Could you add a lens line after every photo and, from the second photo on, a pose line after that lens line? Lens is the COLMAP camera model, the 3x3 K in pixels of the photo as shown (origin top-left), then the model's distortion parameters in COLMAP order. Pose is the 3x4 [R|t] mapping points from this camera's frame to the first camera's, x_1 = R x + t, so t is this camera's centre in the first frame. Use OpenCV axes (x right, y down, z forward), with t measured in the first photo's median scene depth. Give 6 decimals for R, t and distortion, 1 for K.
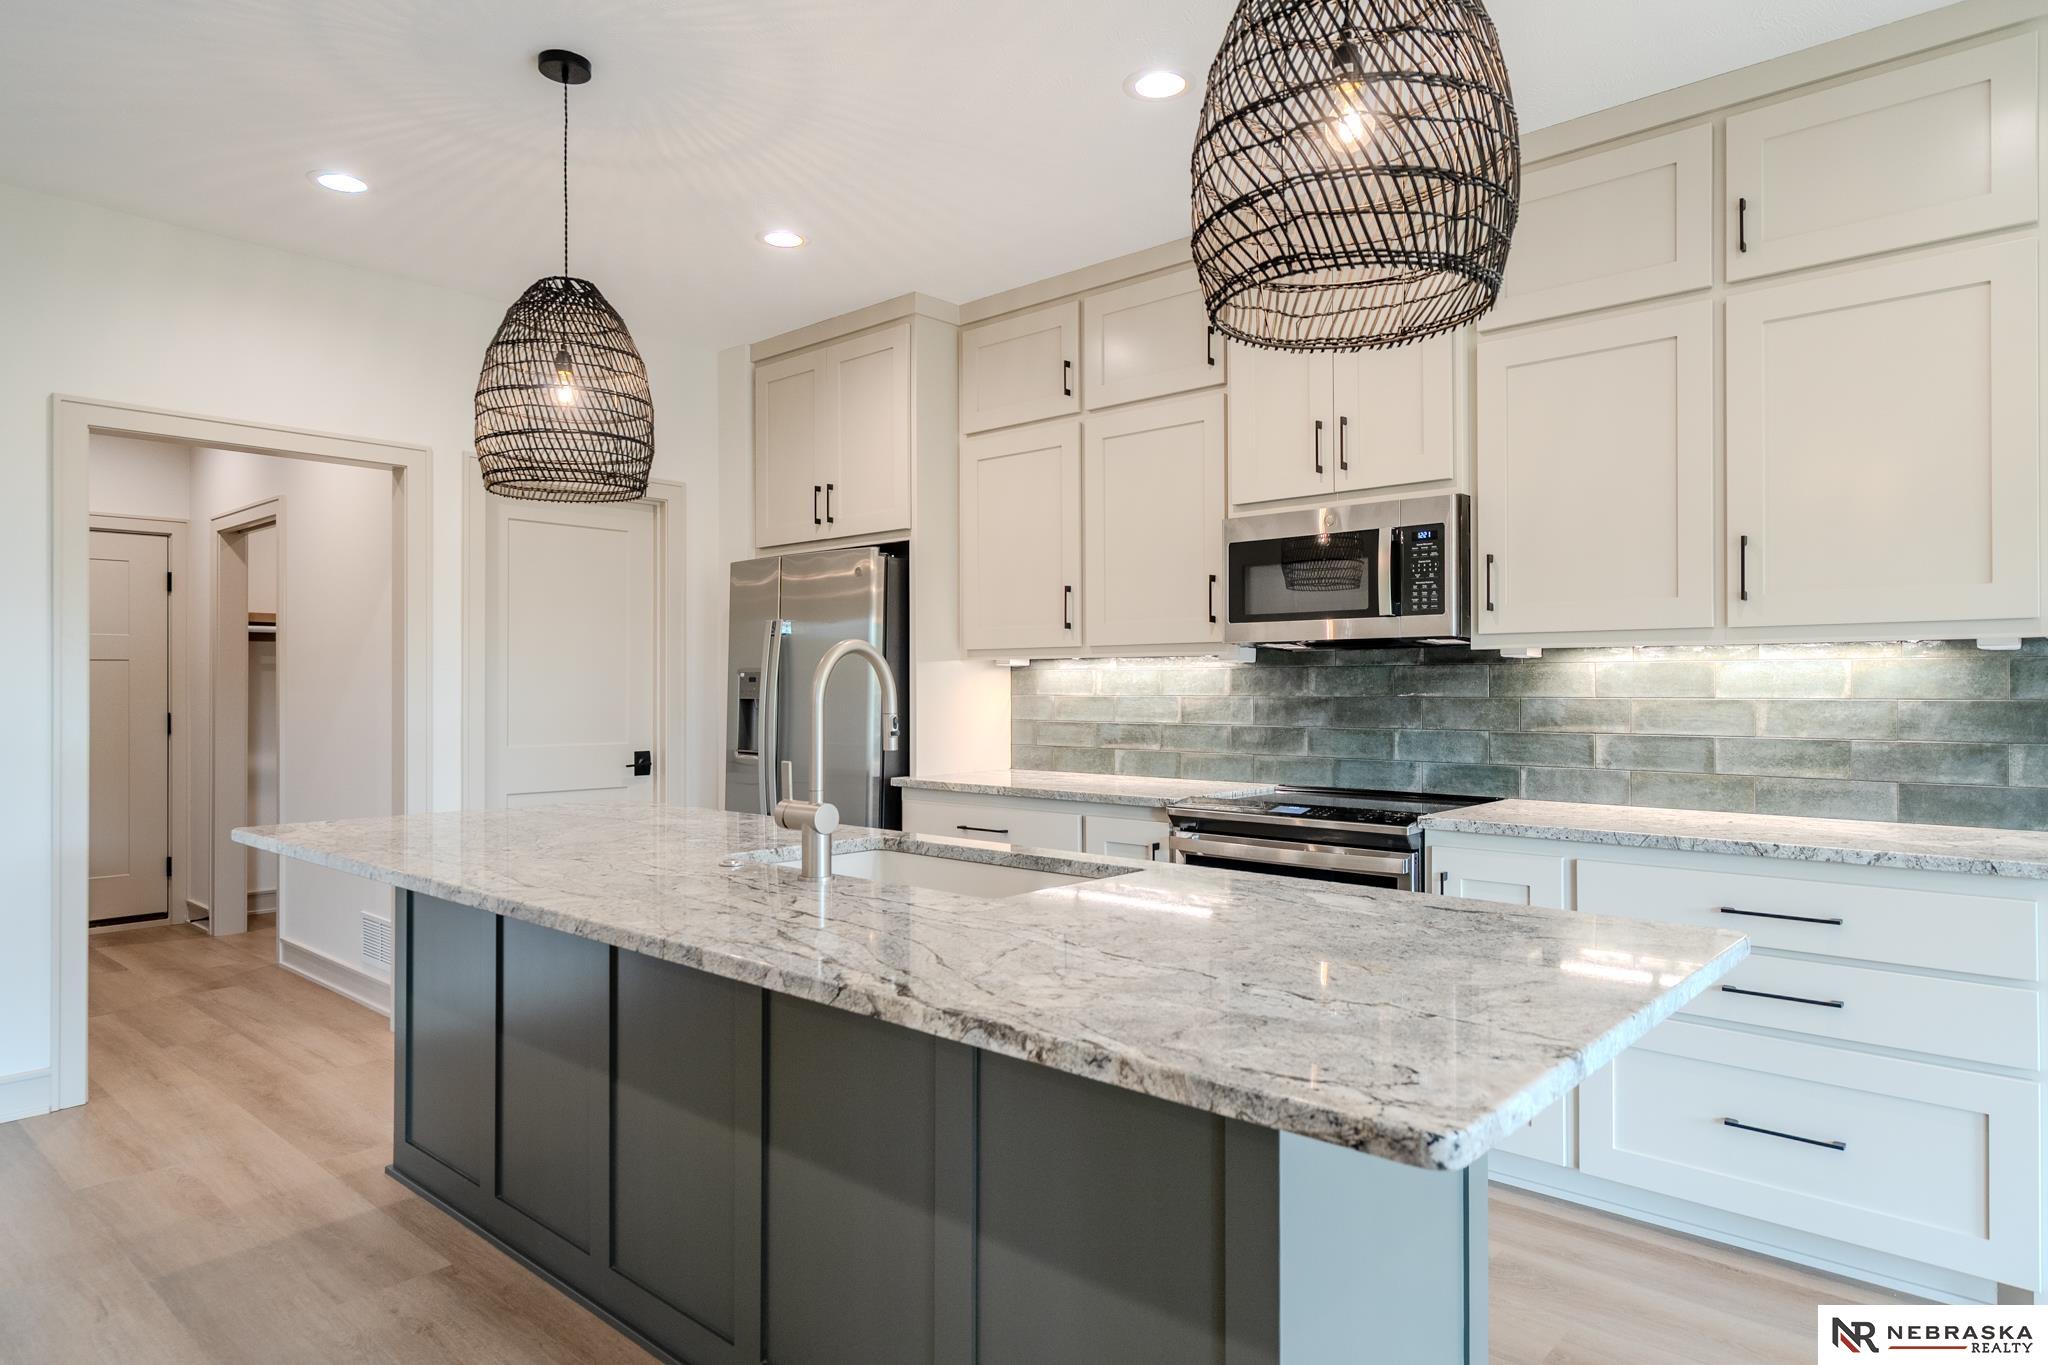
lens RADIAL K [[1210.0, 0, 1040.7], [0, 1210.0, 682.5], [0, 0, 1]] dist [0.005581, 0.000530]
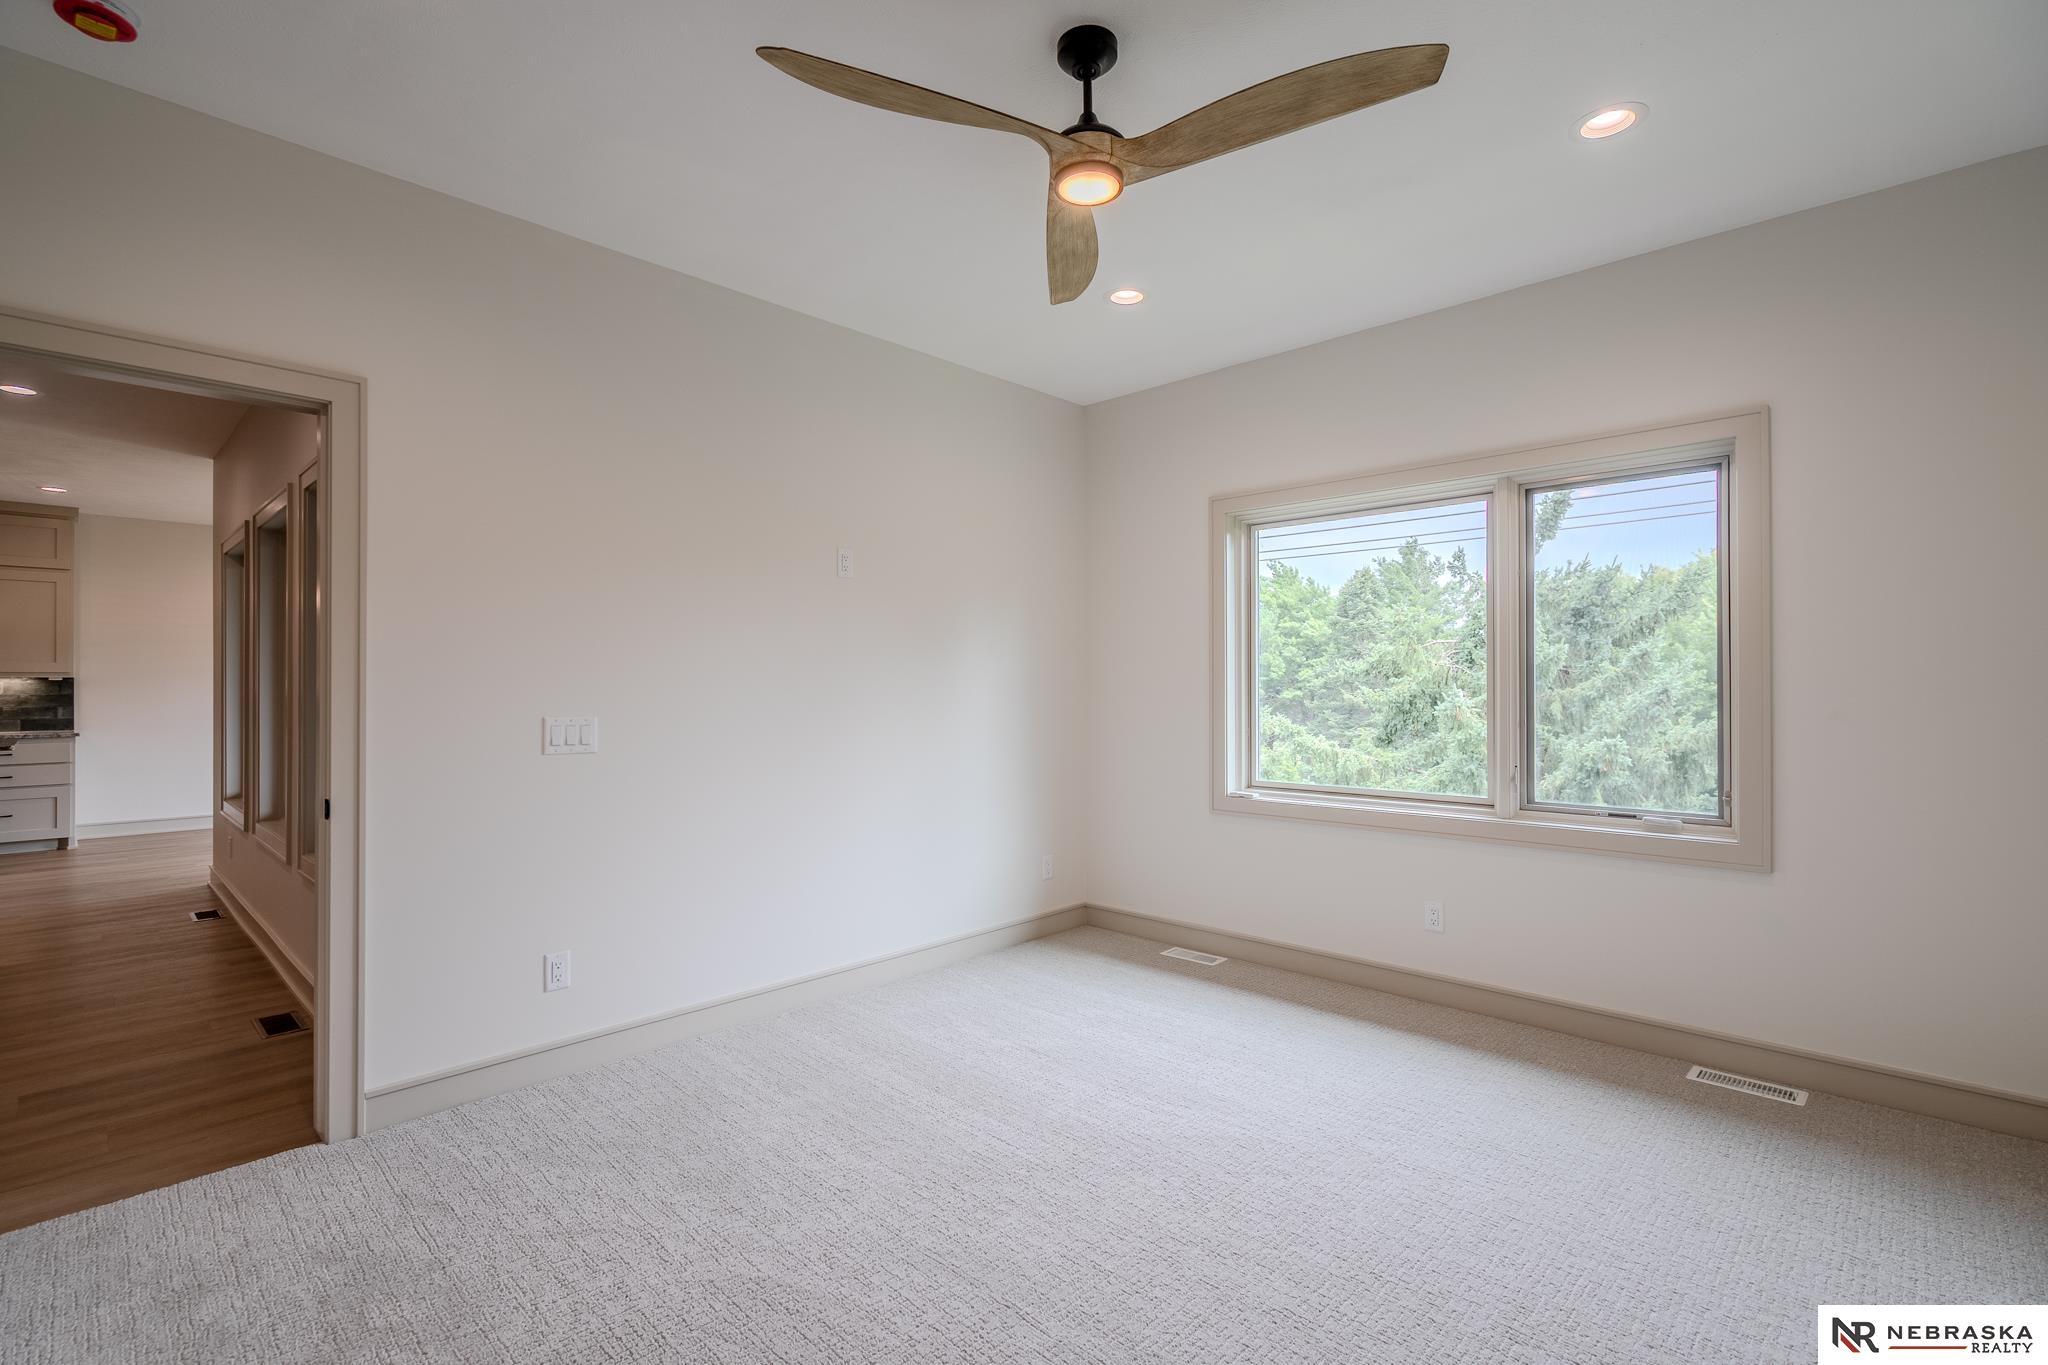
lens RADIAL K [[938.2, 0, 1020.7], [0, 938.2, 684.7], [0, 0, 1]] dist [0.005358, -0.000109]
pose [[0.052350, 0.001367, 0.998628, -1.510650], [0.000200, 0.999999, -0.001379, -0.007714], [-0.998629, 0.000272, 0.052350, -1.634055]]
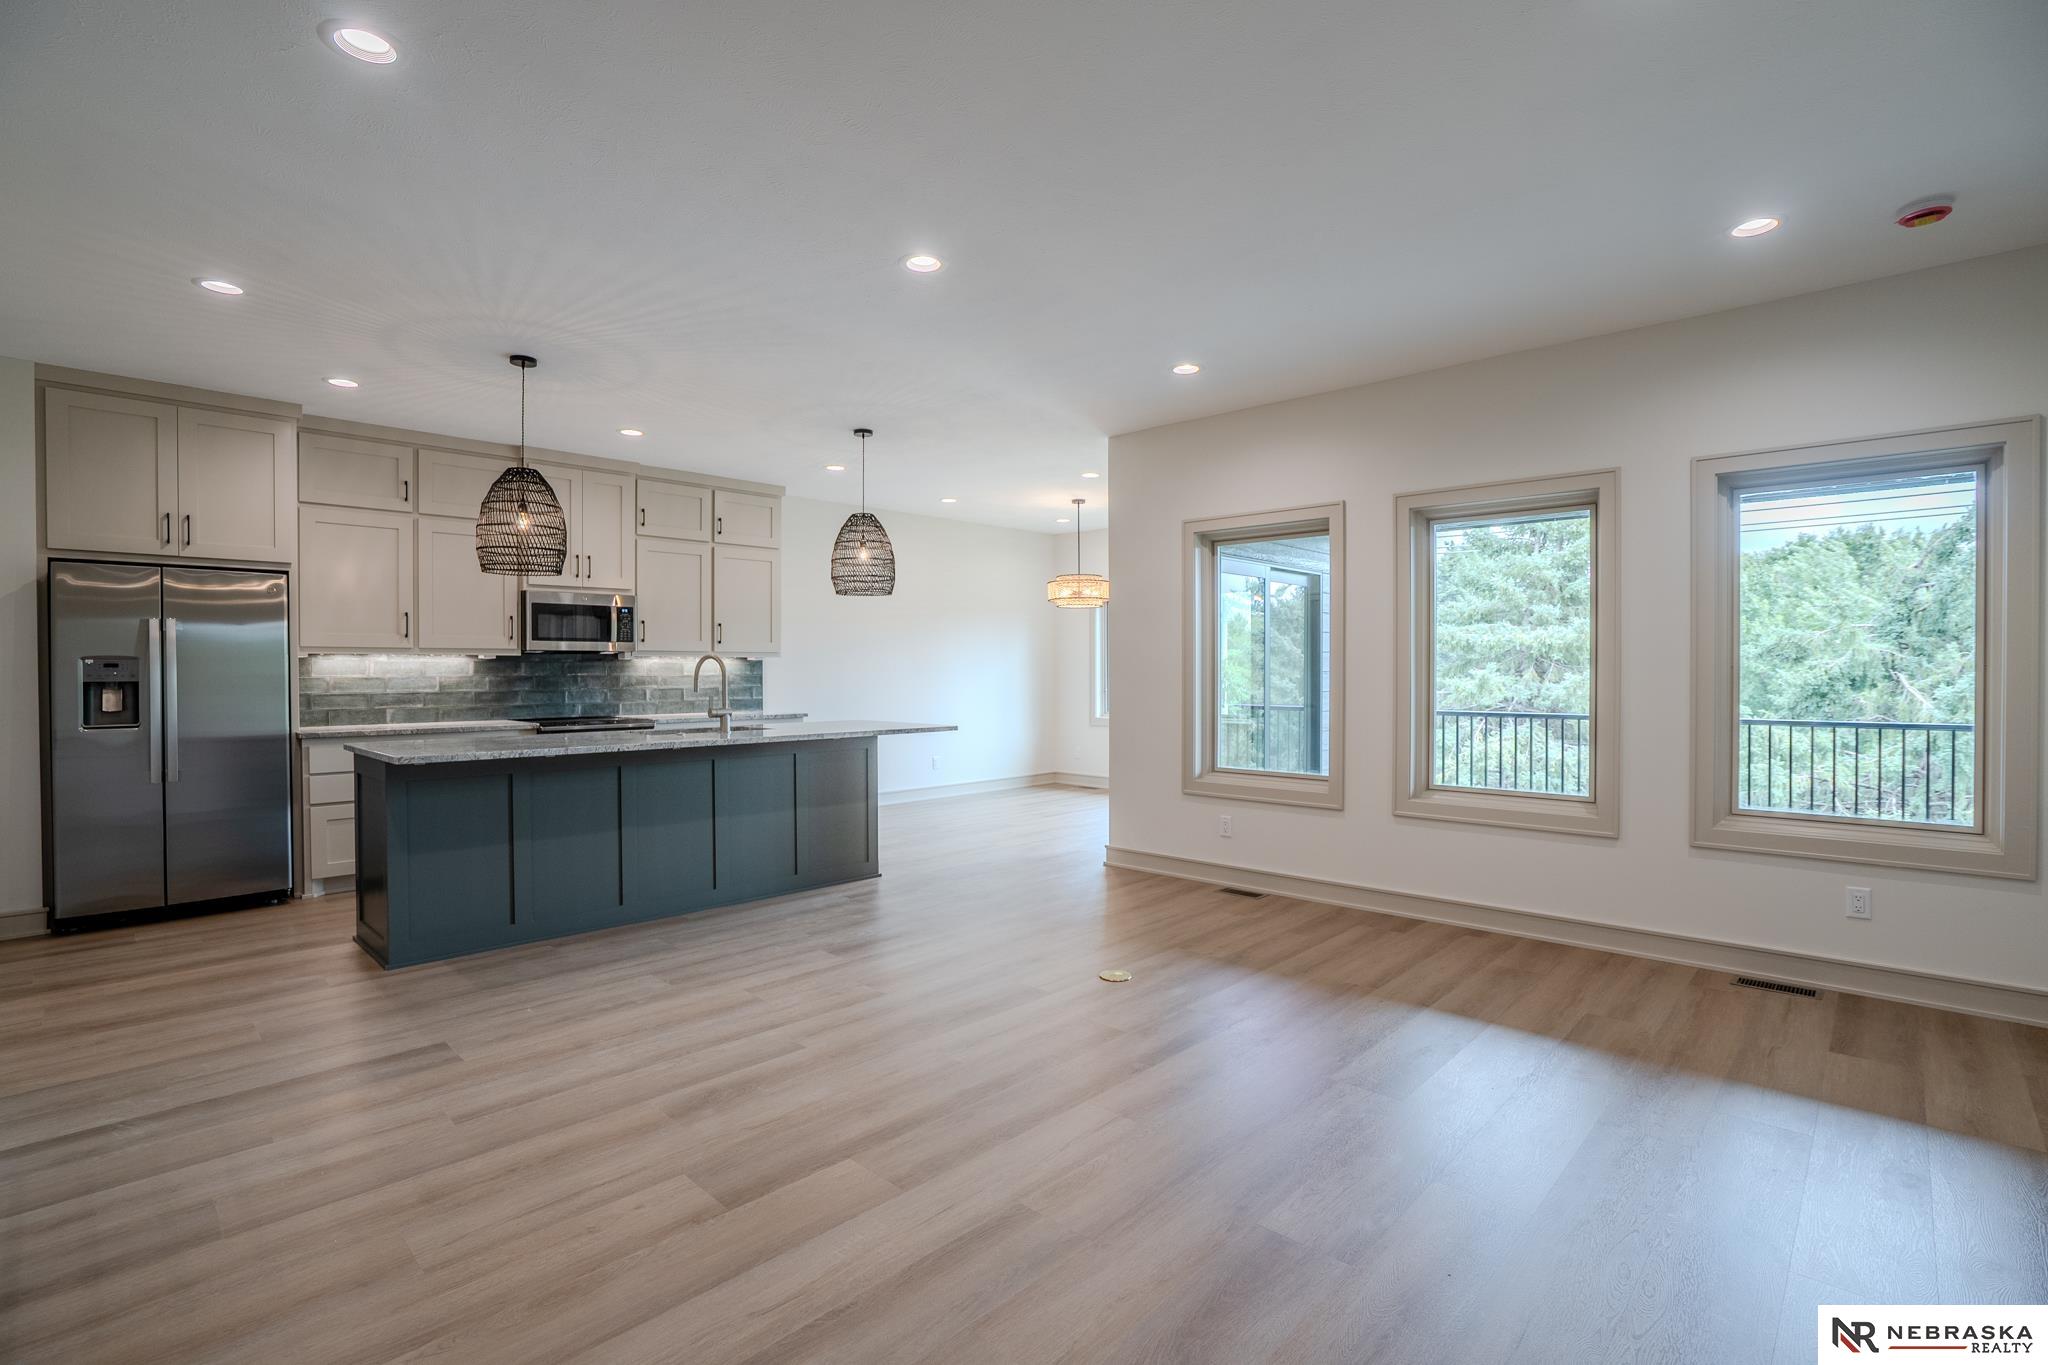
lens RADIAL K [[970.4, 0, 1019.3], [0, 970.4, 677.9], [0, 0, 1]] dist [0.000103, 0.002214]
pose [[0.035619, -0.006295, 0.999346, -1.654781], [-0.000107, 0.999980, 0.006303, 0.005286], [-0.999365, -0.000332, 0.035617, 0.102227]]
